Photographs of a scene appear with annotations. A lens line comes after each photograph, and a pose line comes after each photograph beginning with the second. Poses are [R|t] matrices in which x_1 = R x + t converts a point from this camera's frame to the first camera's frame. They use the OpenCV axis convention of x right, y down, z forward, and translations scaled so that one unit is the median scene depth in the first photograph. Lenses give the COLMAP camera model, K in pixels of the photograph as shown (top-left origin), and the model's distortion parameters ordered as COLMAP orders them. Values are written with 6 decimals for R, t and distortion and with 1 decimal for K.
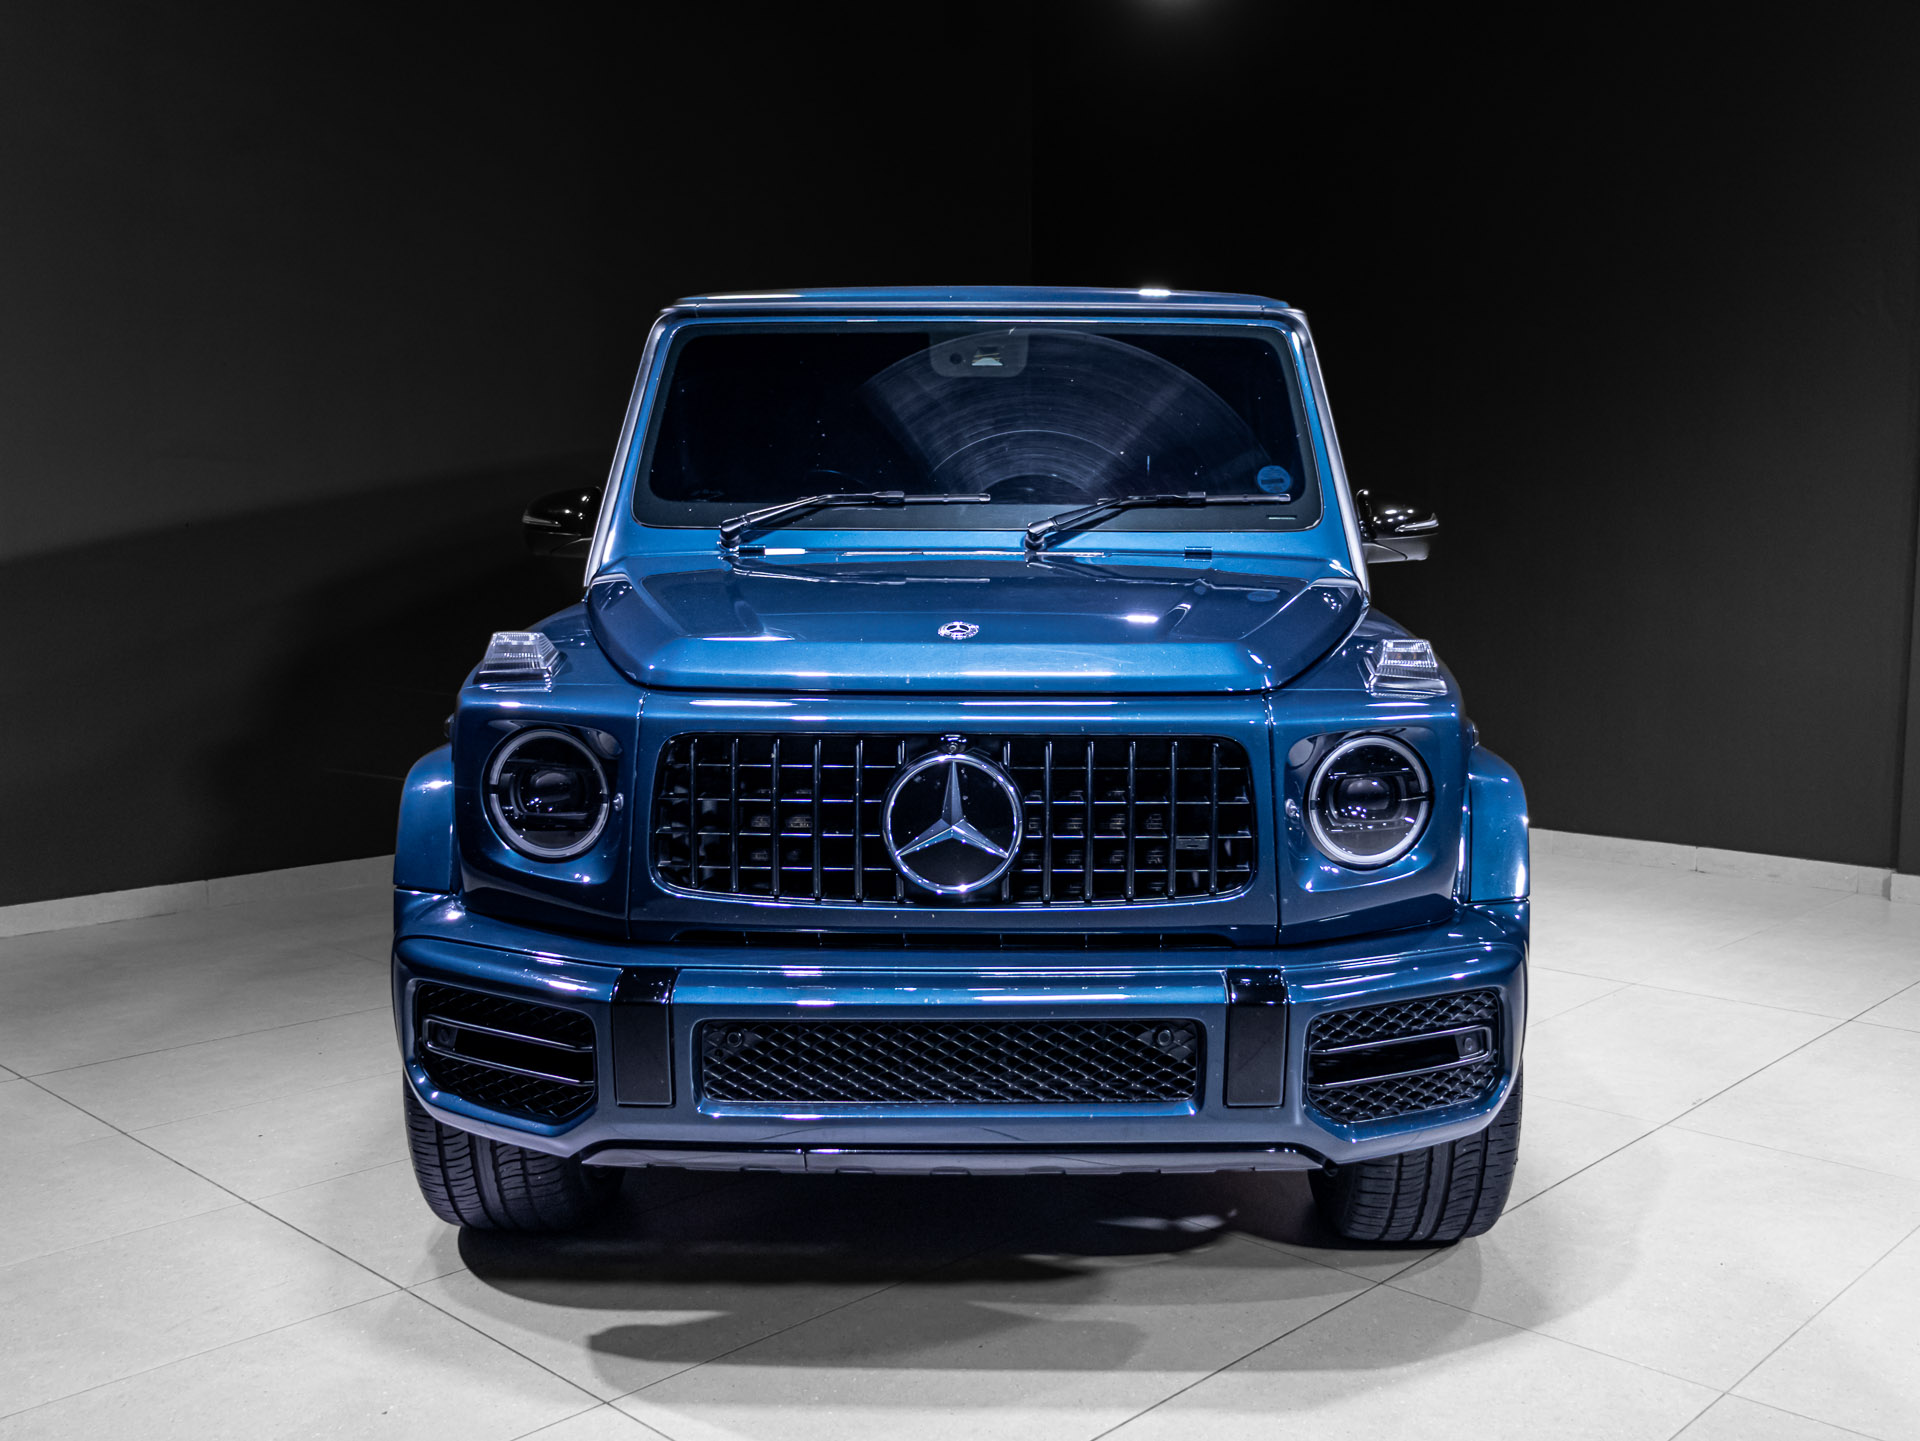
lens RADIAL K [[1751.7, 0, 985.4], [0, 1751.7, 792.3], [0, 0, 1]] dist [0.006173, 0.000000]
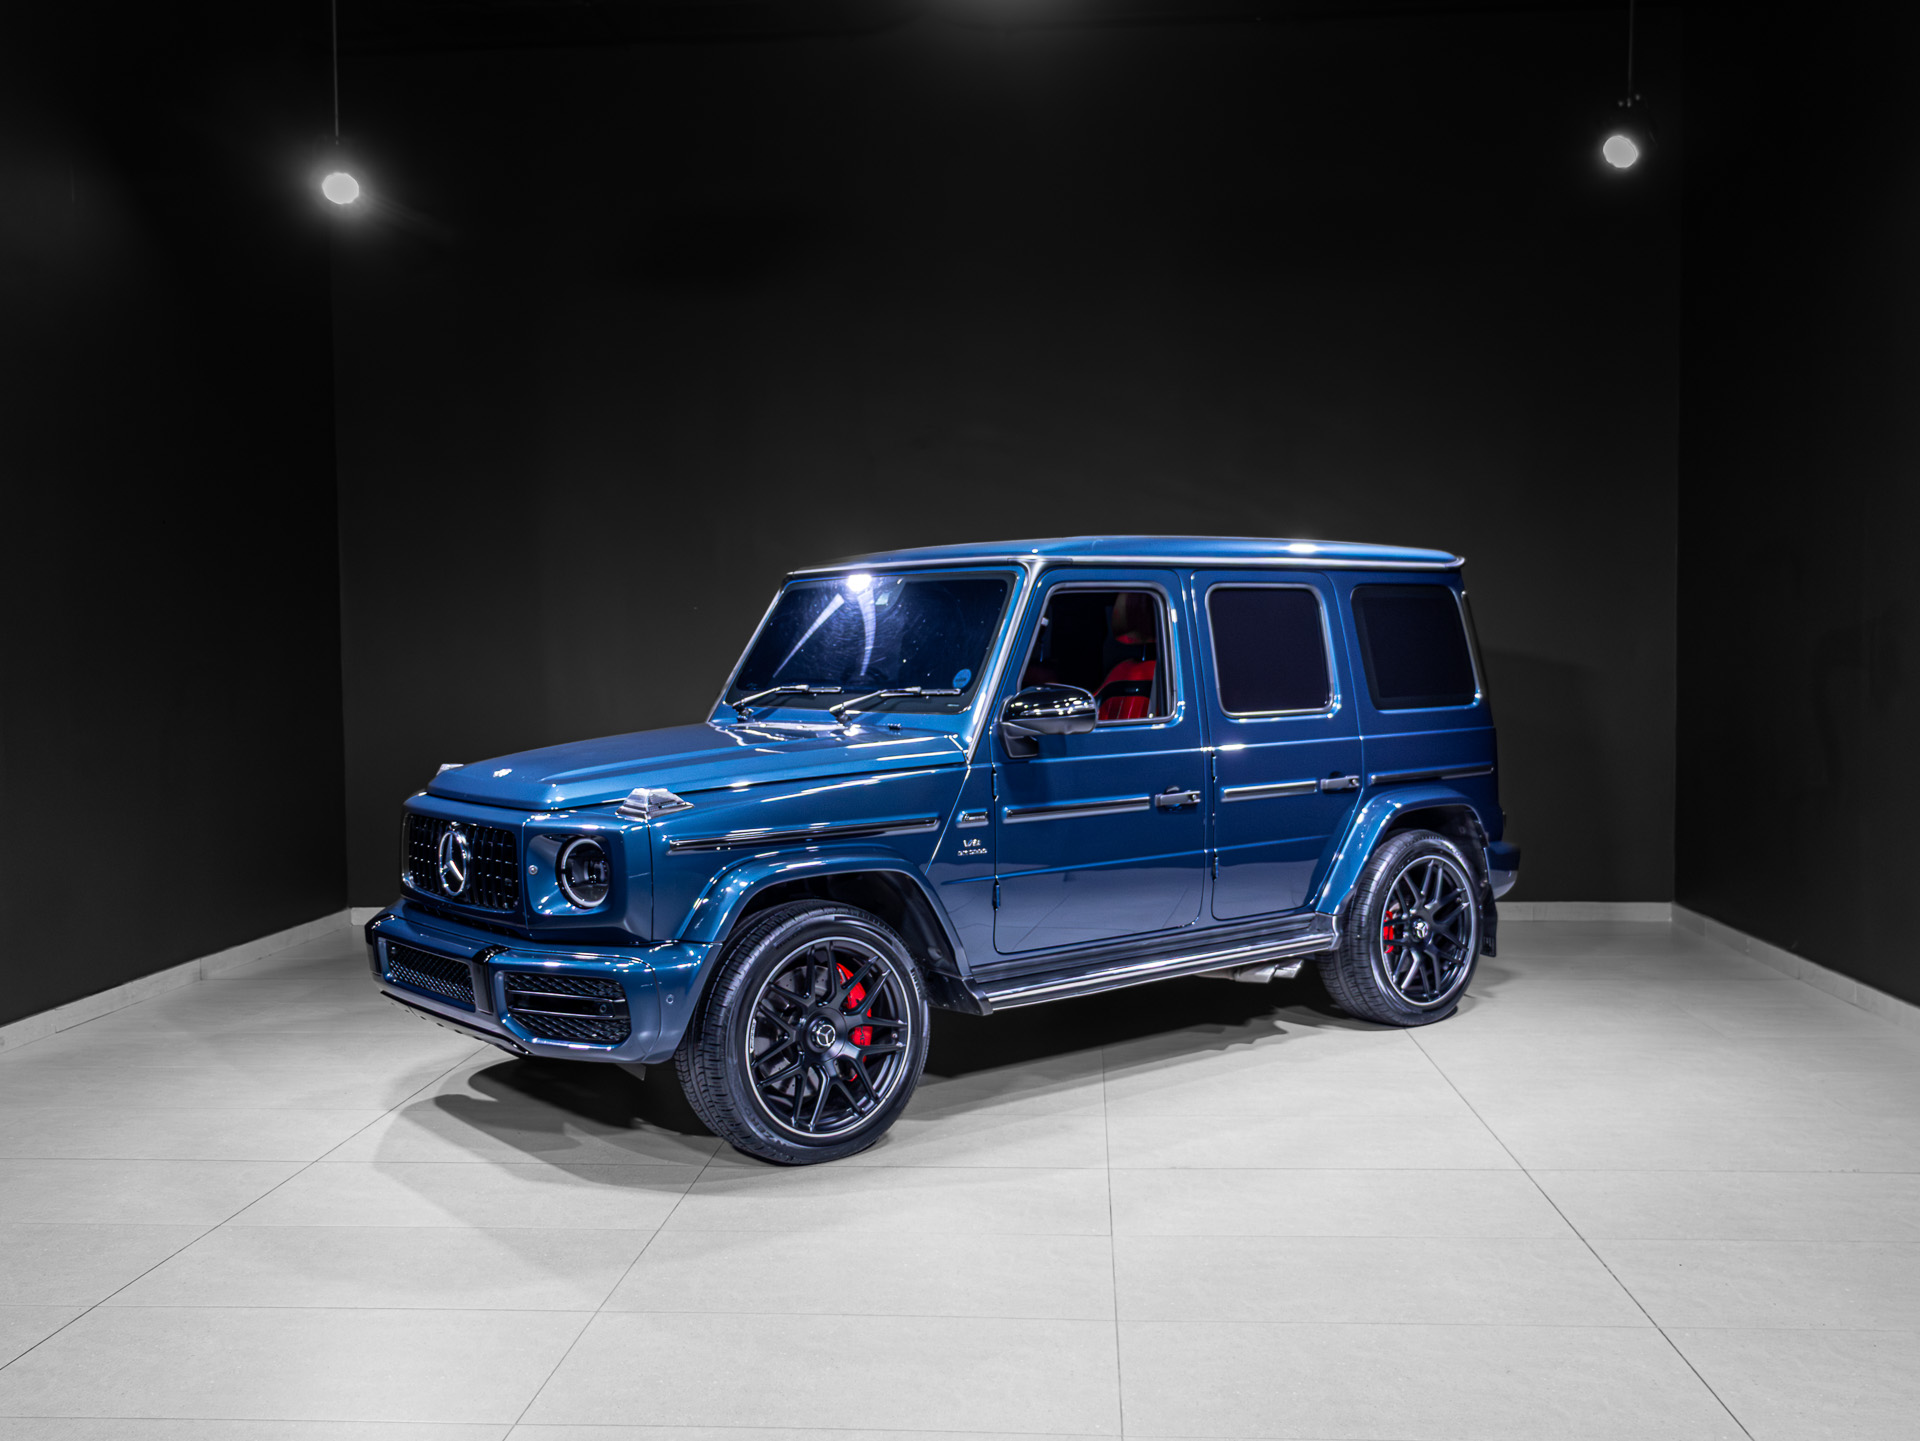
lens RADIAL K [[1751.7, 0, 958.7], [0, 1751.7, 779.3], [0, 0, 1]] dist [0.006173, 0.000000]
pose [[0.636204, 0.050609, -0.769859, 1.877558], [-0.093438, 0.995556, -0.011770, -0.108522], [0.765842, 0.079422, 0.638105, 0.080768]]
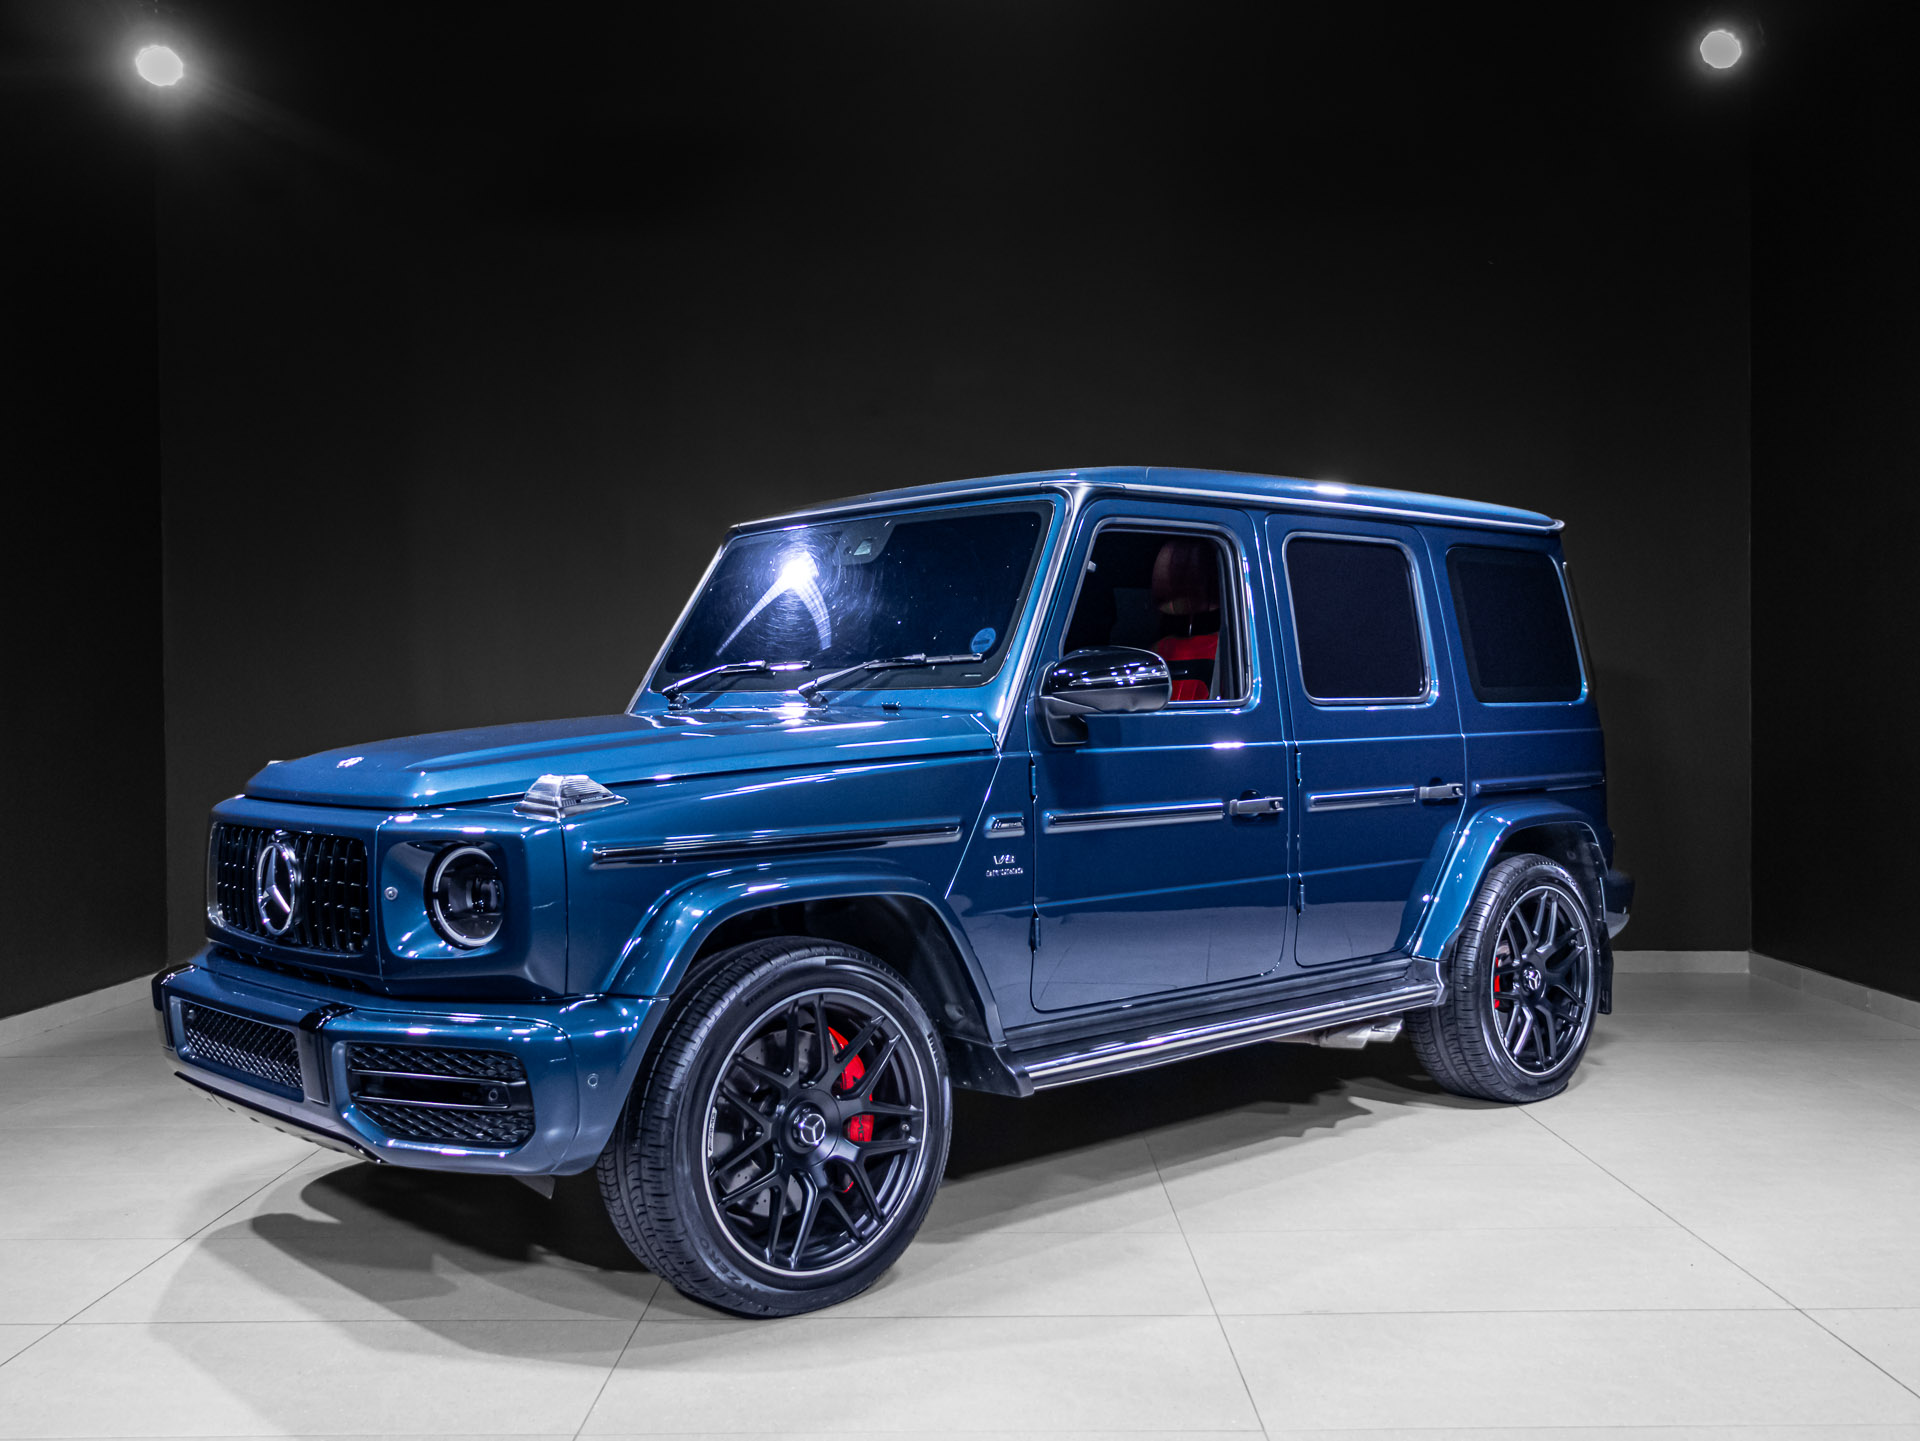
lens RADIAL K [[1751.7, 0, 927.5], [0, 1751.7, 788.0], [0, 0, 1]] dist [0.006173, 0.000000]
pose [[0.671755, 0.023544, -0.740399, 1.373096], [-0.089474, 0.994756, -0.049546, -0.040581], [0.735350, 0.099529, 0.670339, 0.351669]]
